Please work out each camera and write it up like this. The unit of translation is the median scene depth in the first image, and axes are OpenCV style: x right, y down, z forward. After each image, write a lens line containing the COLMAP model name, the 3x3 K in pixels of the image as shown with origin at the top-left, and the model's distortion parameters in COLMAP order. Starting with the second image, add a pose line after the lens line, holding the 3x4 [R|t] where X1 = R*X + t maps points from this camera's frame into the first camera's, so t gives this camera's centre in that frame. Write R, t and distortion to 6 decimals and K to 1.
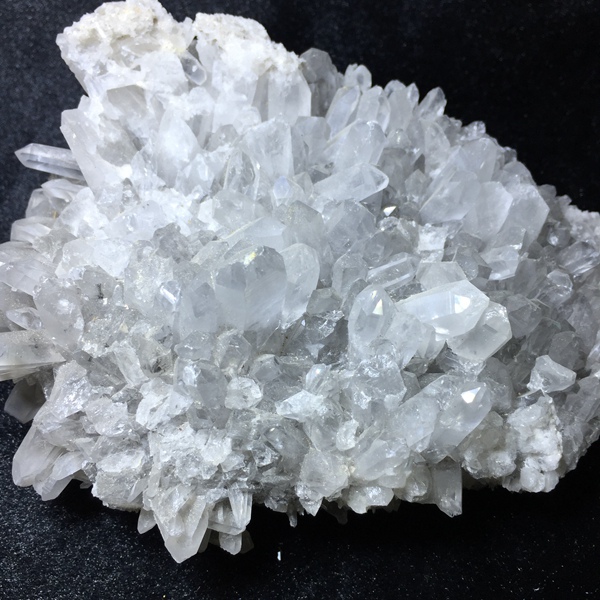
lens RADIAL K [[703.6, 0, 300.0], [0, 703.6, 300.0], [0, 0, 1]] dist [0.077660, -0.079611]
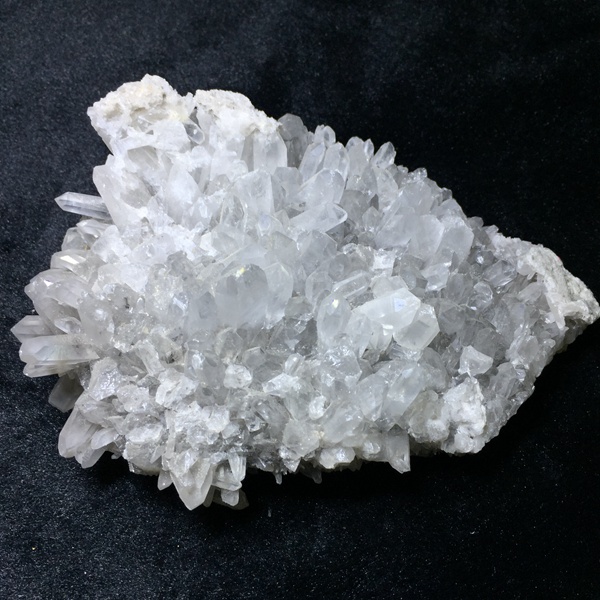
lens RADIAL K [[625.5, 0, 300.0], [0, 625.5, 300.0], [0, 0, 1]] dist [0.073381, 0.002489]
pose [[0.999585, -0.022539, 0.017944, 0.015359], [0.023251, 0.998910, -0.040471, 0.032666], [-0.017012, 0.040871, 0.999020, -0.148959]]
